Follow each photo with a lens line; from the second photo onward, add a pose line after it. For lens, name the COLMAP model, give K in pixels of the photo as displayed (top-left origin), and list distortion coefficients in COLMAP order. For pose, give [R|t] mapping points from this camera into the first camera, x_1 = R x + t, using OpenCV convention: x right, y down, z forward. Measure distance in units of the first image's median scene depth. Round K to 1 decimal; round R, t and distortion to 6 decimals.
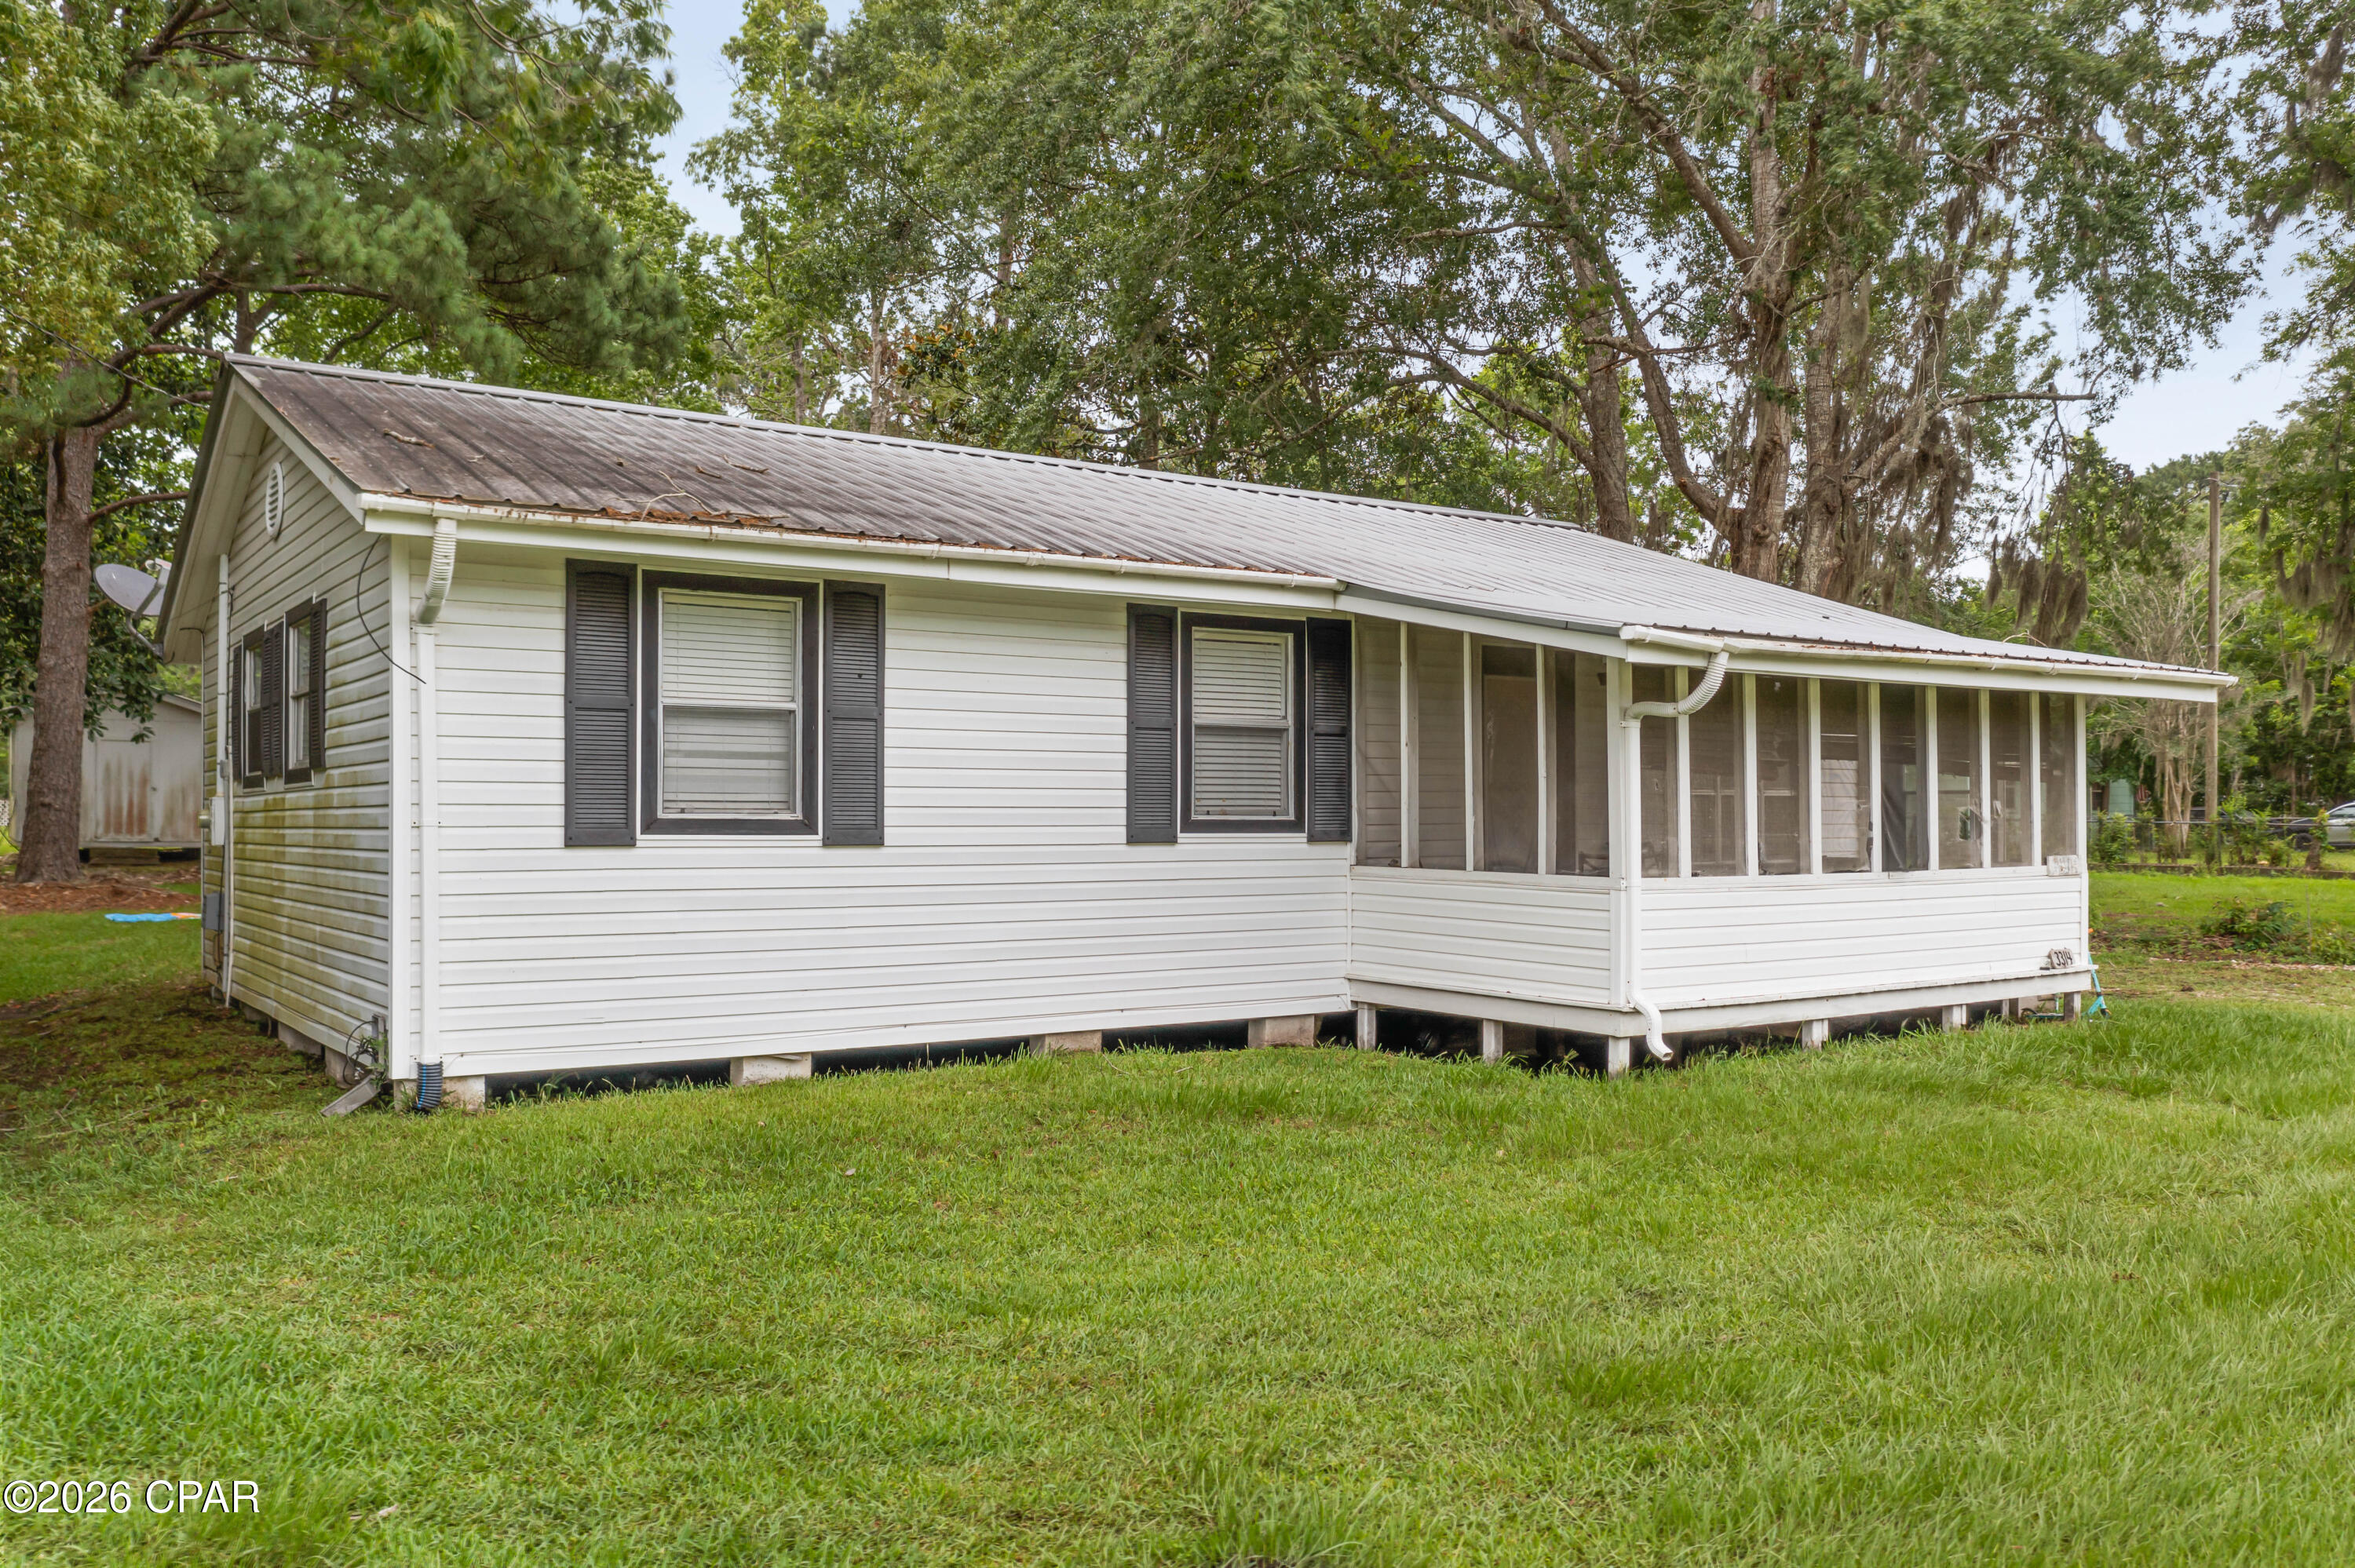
lens RADIAL K [[1861.4, 0, 1181.9], [0, 1861.4, 780.2], [0, 0, 1]] dist [0.021643, 0.002382]
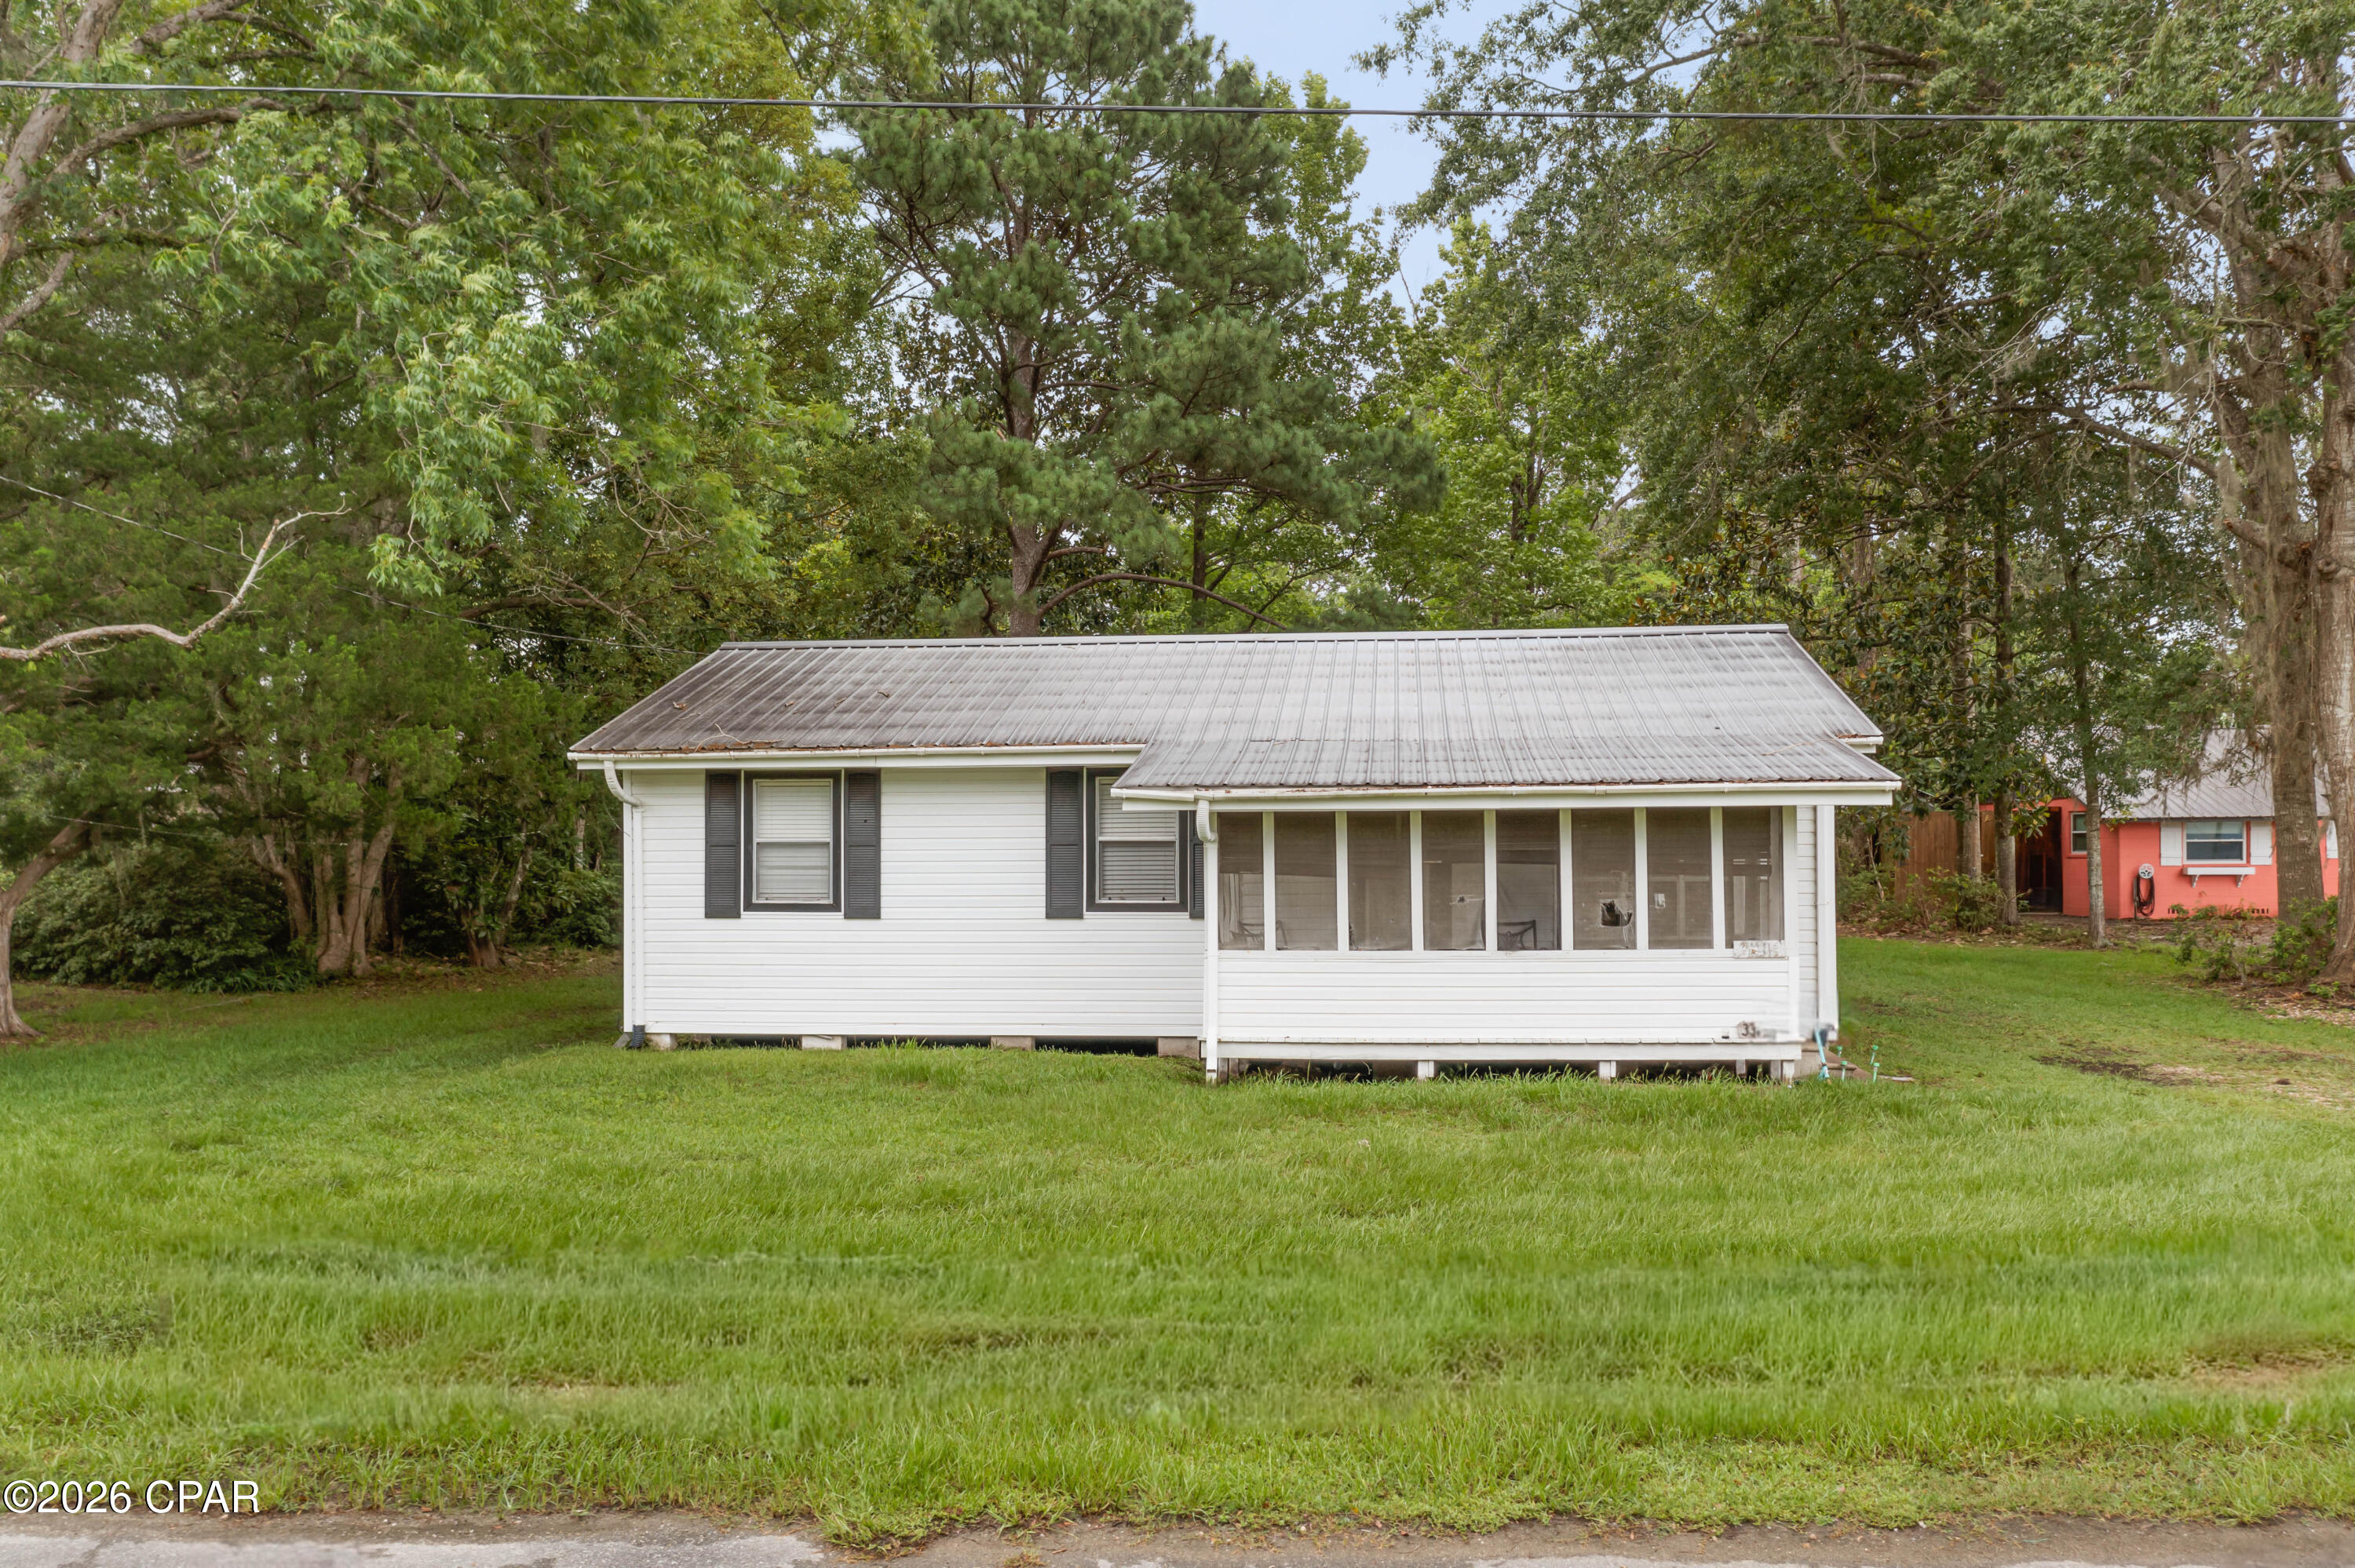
lens RADIAL K [[1861.4, 0, 1180.2], [0, 1861.4, 771.3], [0, 0, 1]] dist [0.021643, 0.002382]
pose [[0.754828, -0.031334, -0.655174, 1.199928], [0.020878, 0.999500, -0.023747, -0.055324], [0.655590, 0.004246, 0.755105, -0.128119]]
